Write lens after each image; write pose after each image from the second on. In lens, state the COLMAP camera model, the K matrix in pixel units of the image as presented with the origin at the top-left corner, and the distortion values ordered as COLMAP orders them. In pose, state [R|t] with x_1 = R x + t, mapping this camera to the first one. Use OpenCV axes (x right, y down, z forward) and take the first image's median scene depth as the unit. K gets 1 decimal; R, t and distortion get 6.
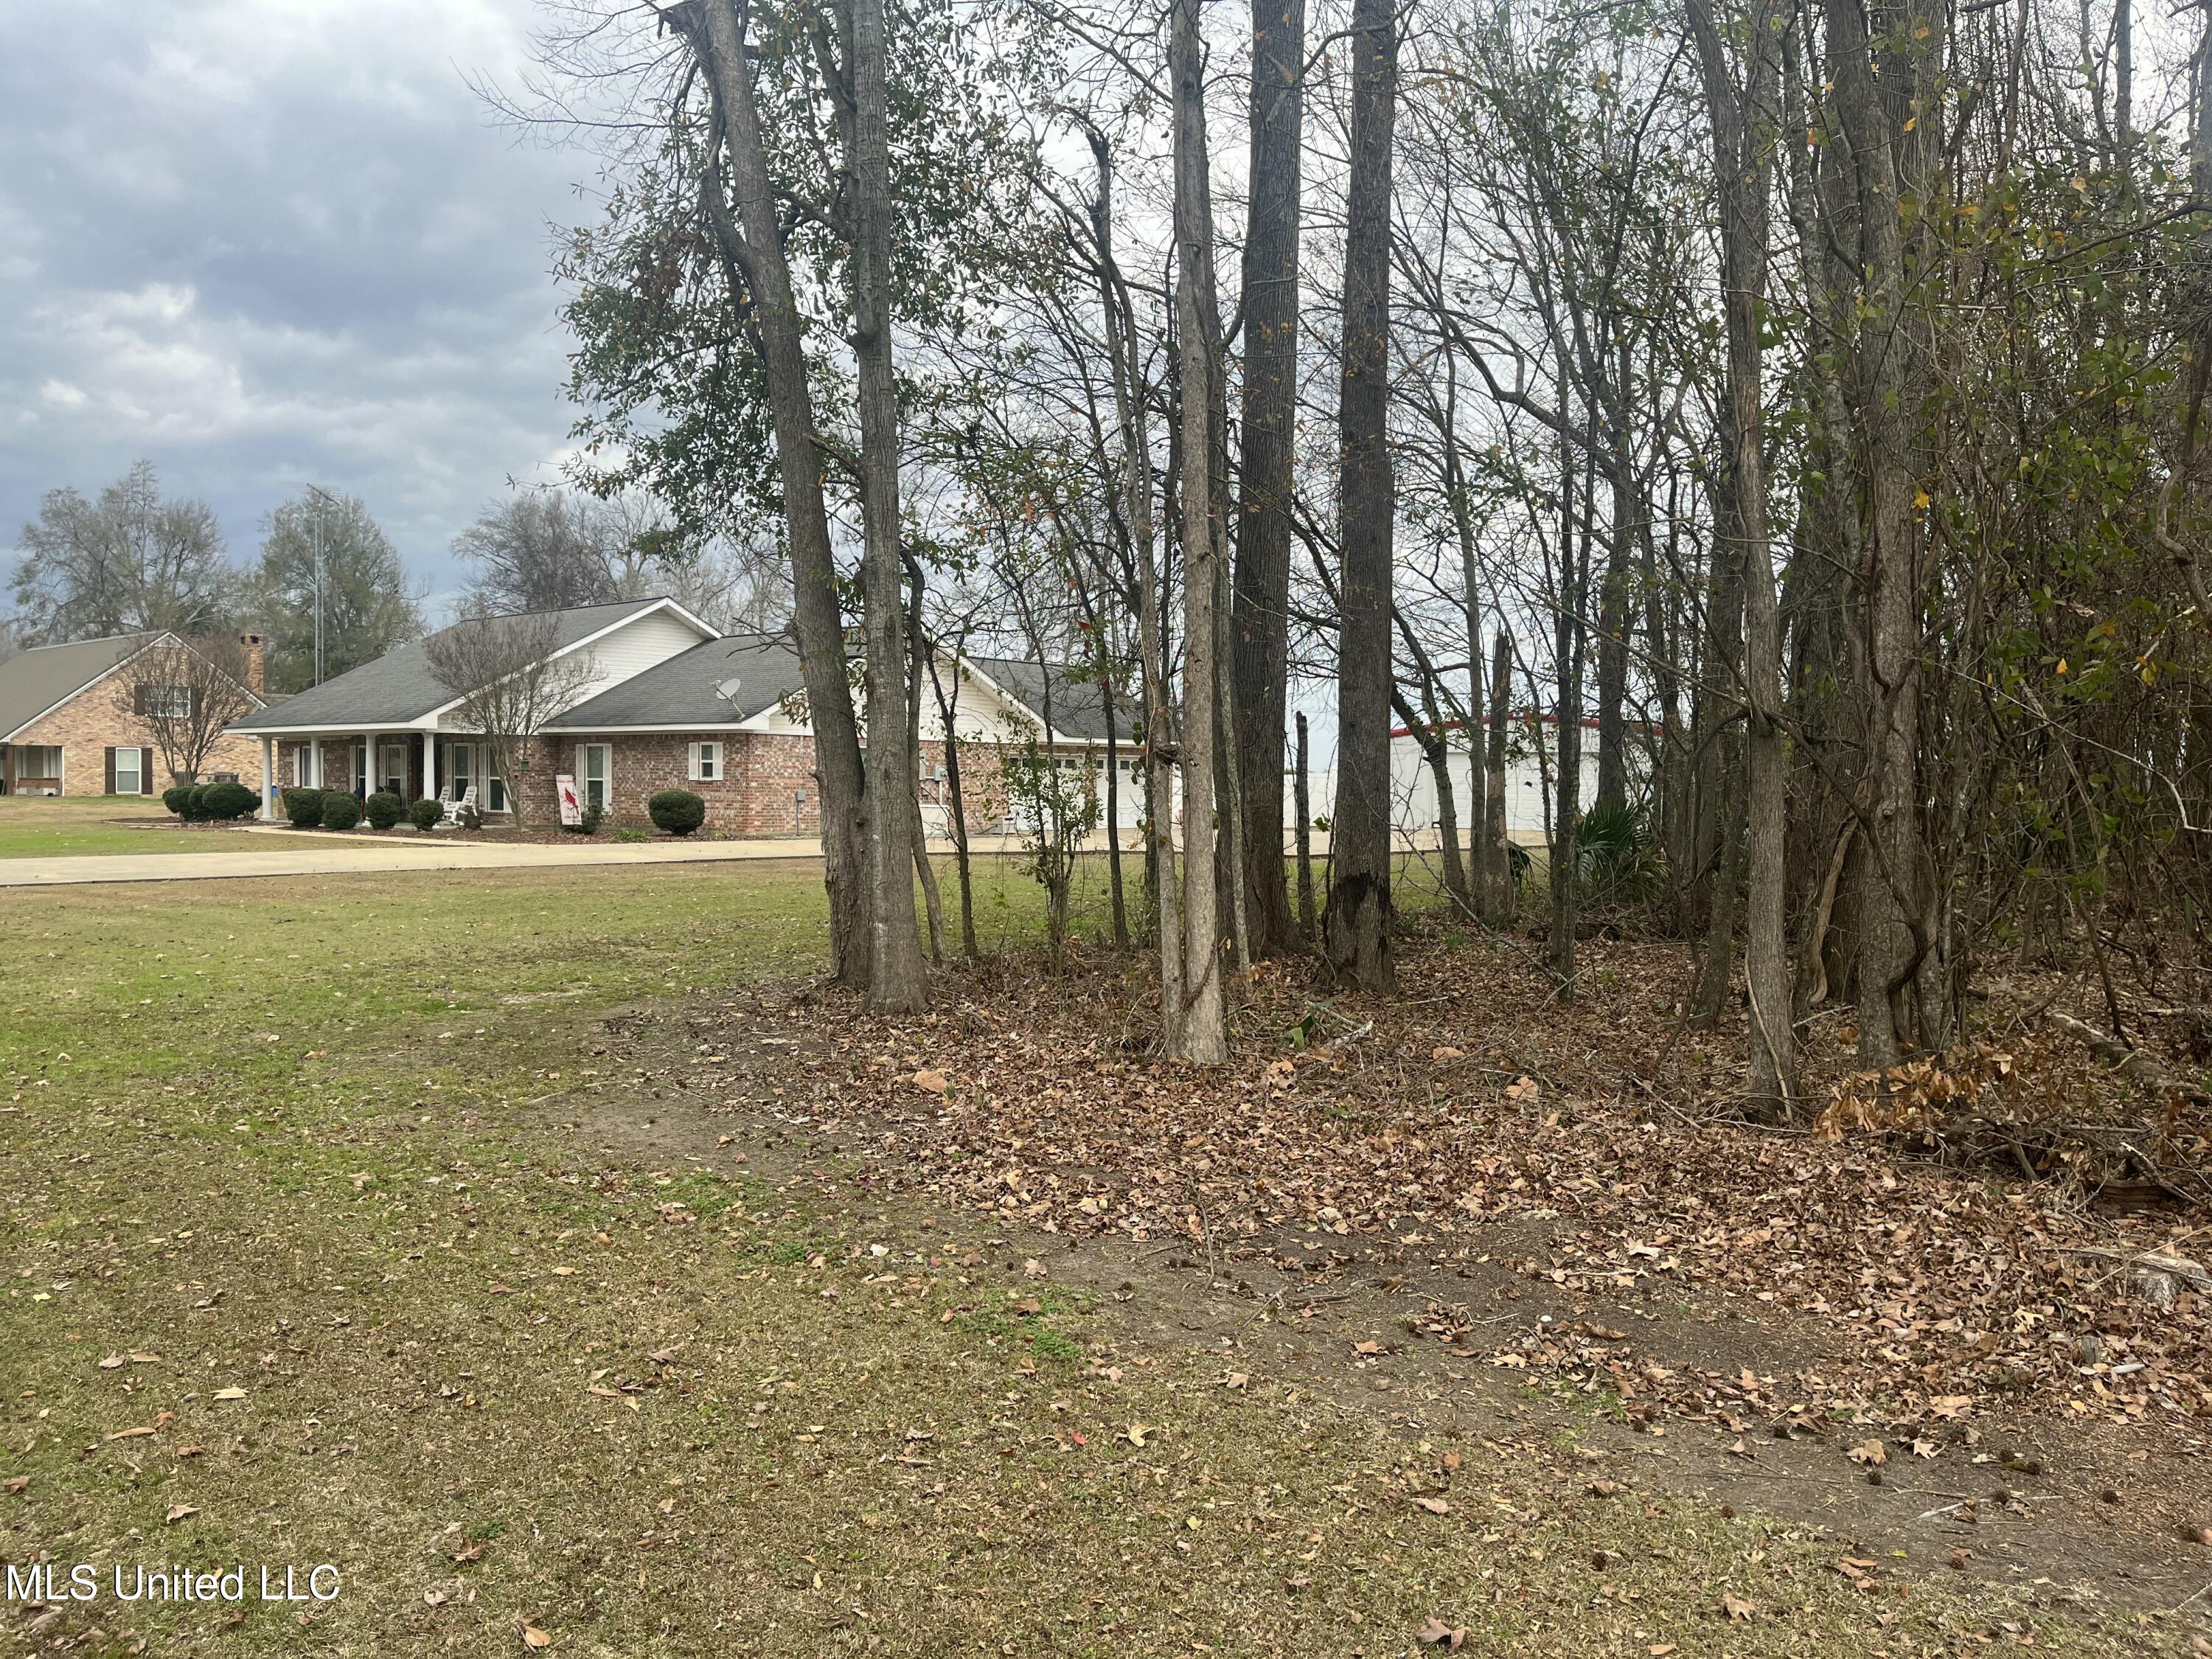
lens RADIAL K [[1665.4, 0, 1106.0], [0, 1665.4, 829.5], [0, 0, 1]] dist [0.089682, -0.116911]
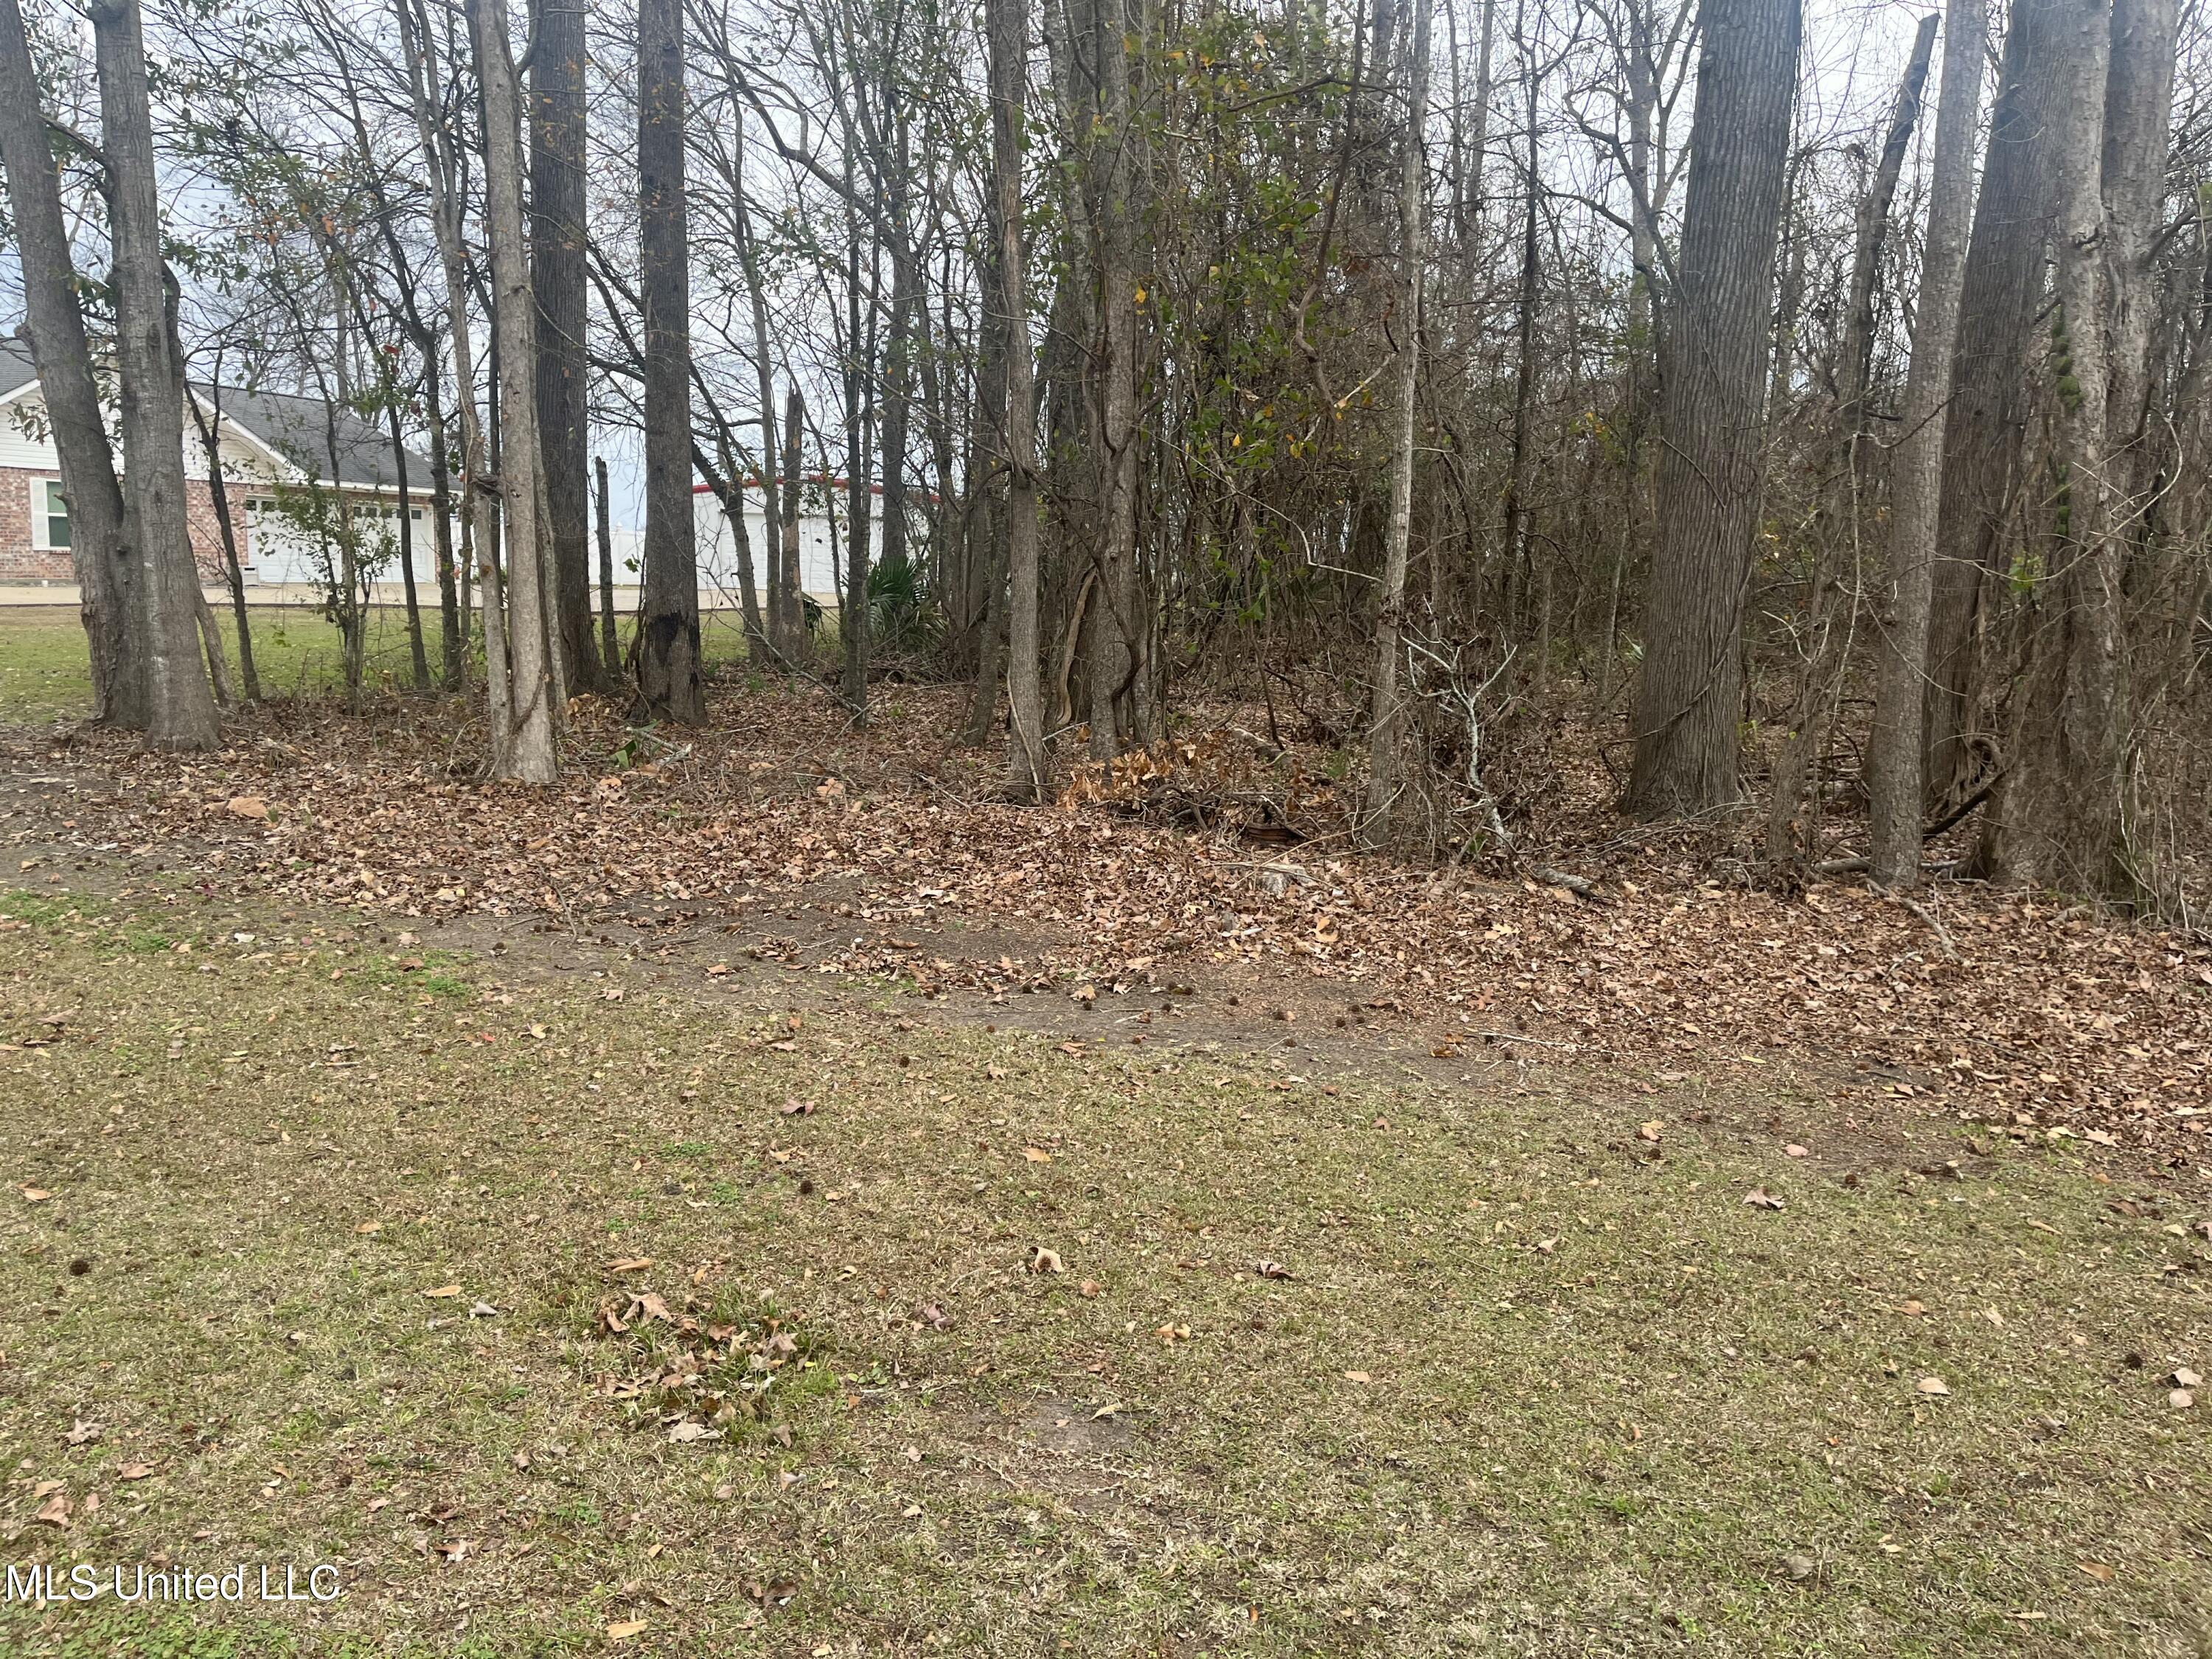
lens RADIAL K [[1666.4, 0, 1106.0], [0, 1666.4, 829.5], [0, 0, 1]] dist [0.030162, -0.037609]
pose [[0.912813, -0.043842, 0.406017, -0.043070], [-0.012540, 0.990742, 0.135175, 0.021542], [-0.408185, -0.128481, 0.903813, -0.115731]]
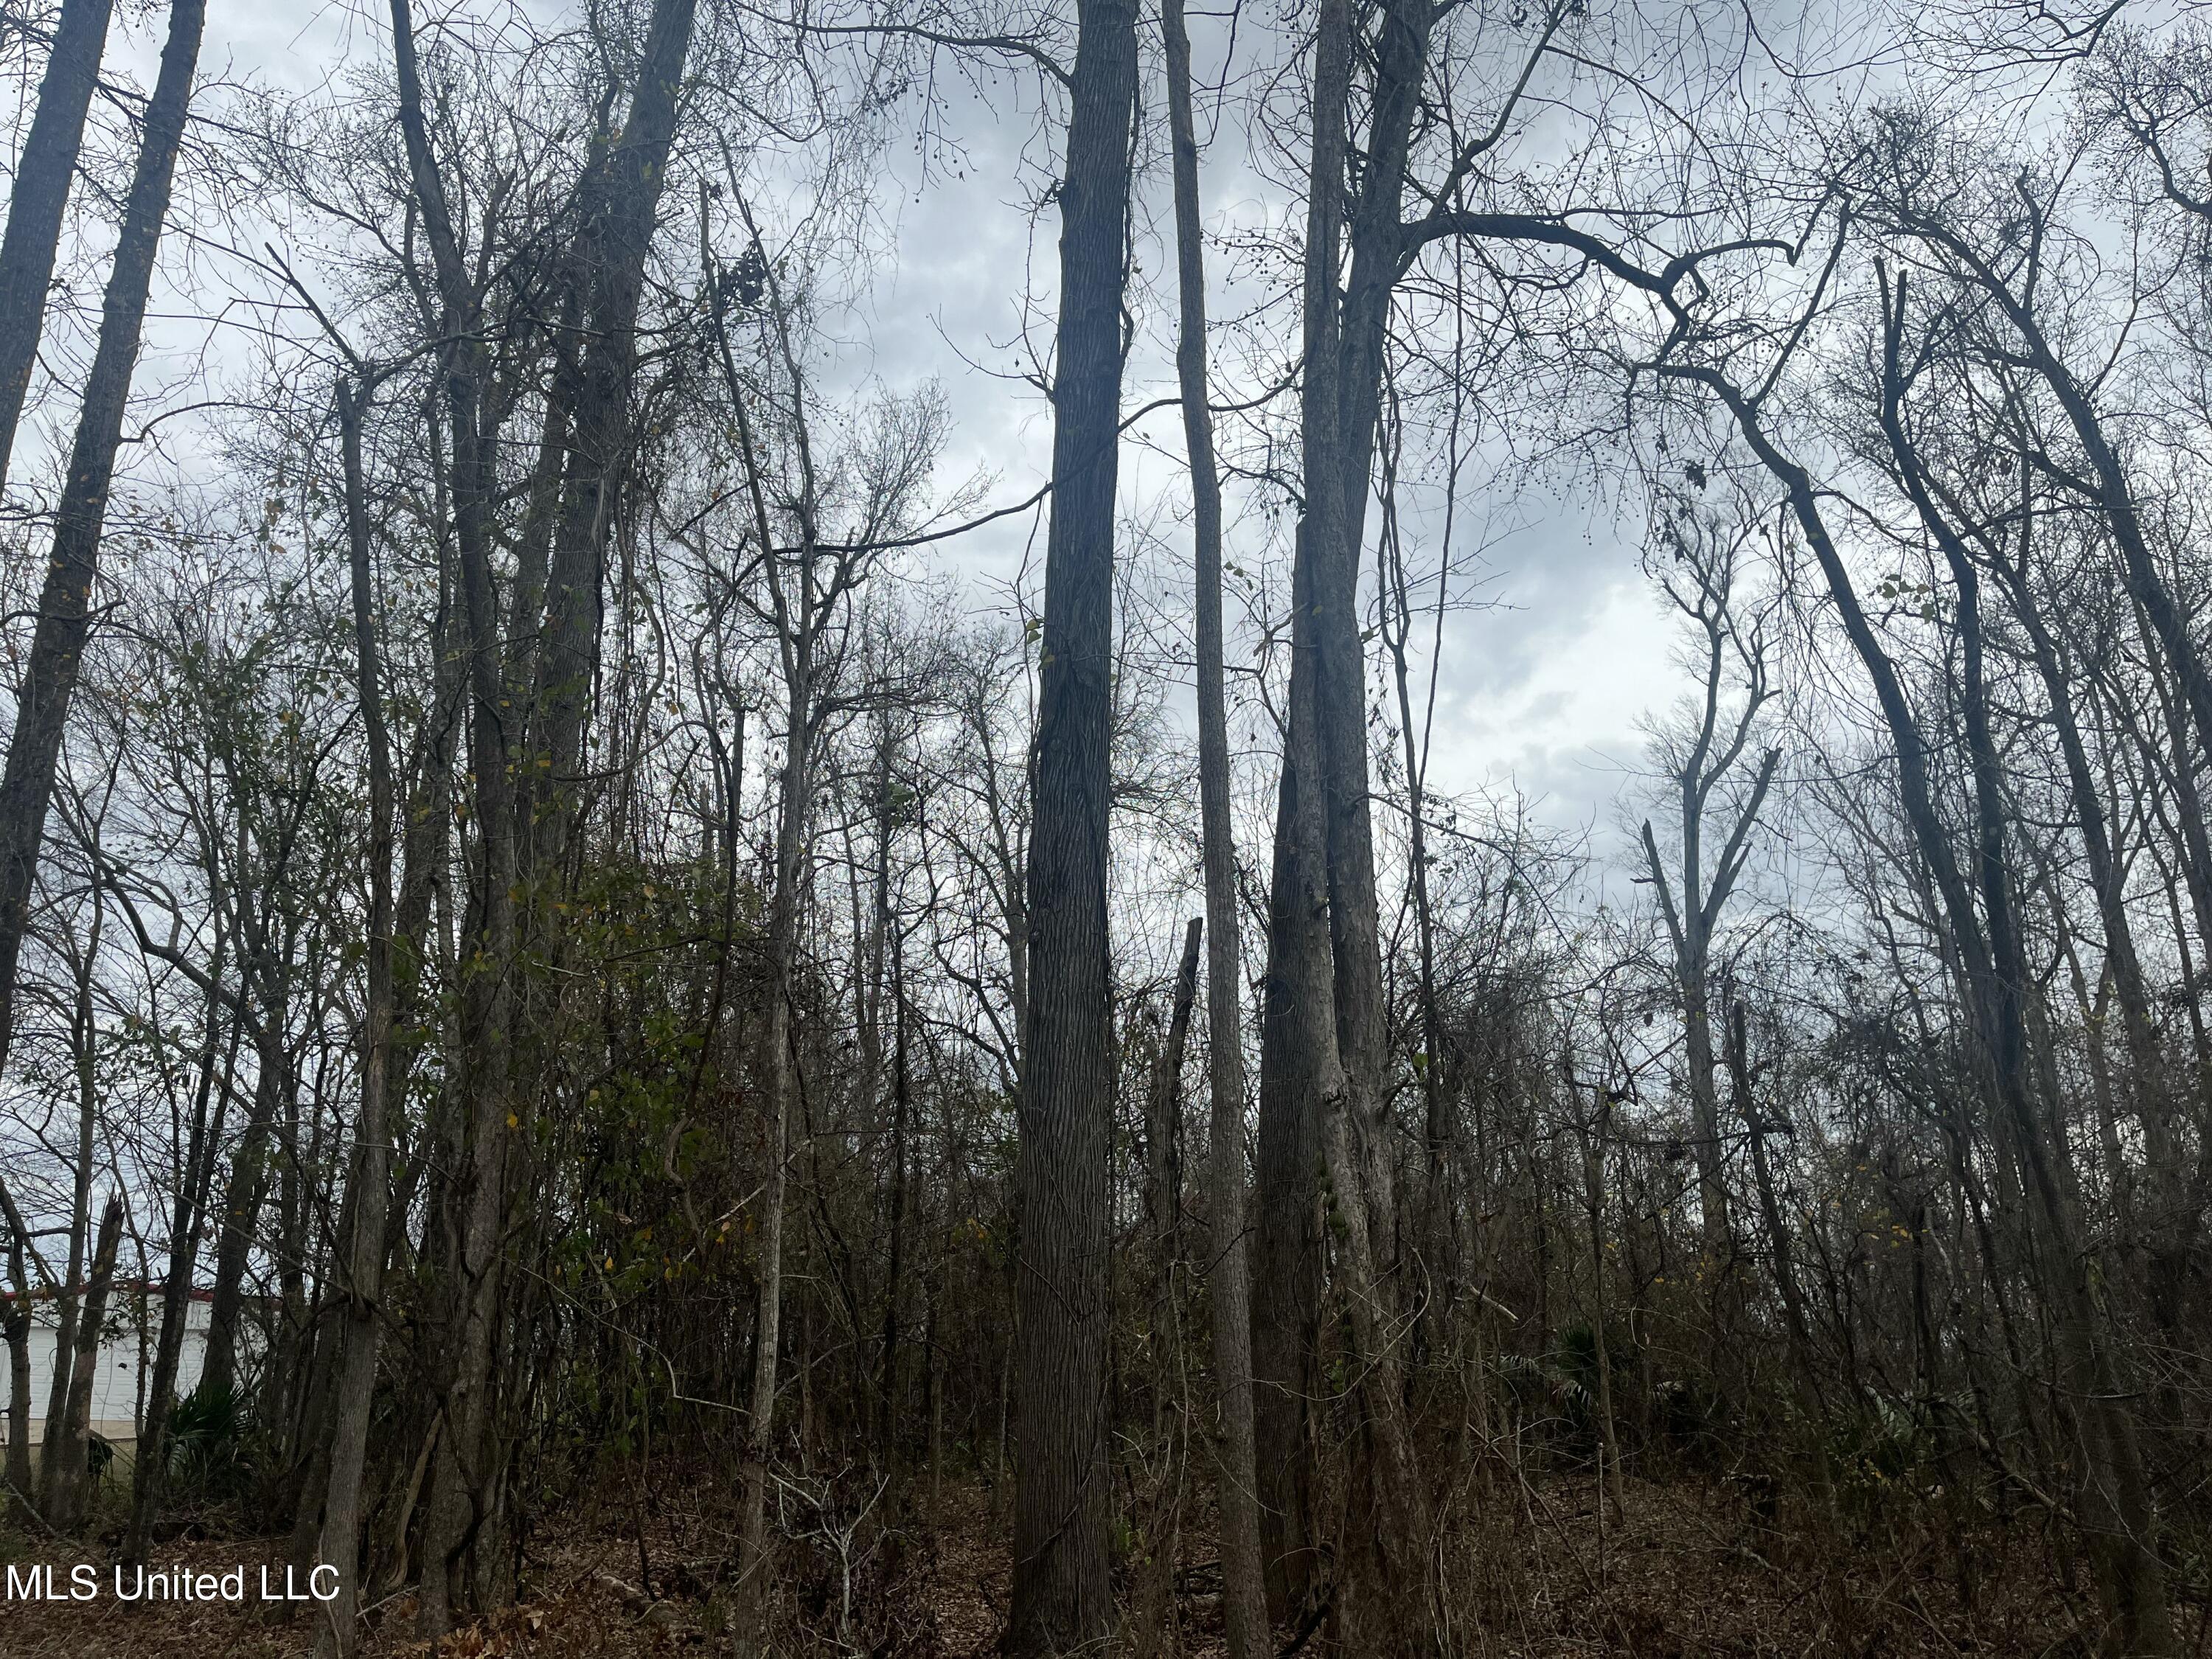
lens RADIAL K [[1653.6, 0, 1105.8], [0, 1653.6, 851.8], [0, 0, 1]] dist [0.122504, -0.175267]
pose [[0.728429, 0.192714, 0.657459, -0.035935], [0.024598, 0.951650, -0.306199, 0.002402], [-0.684680, 0.239216, 0.688469, -0.151182]]
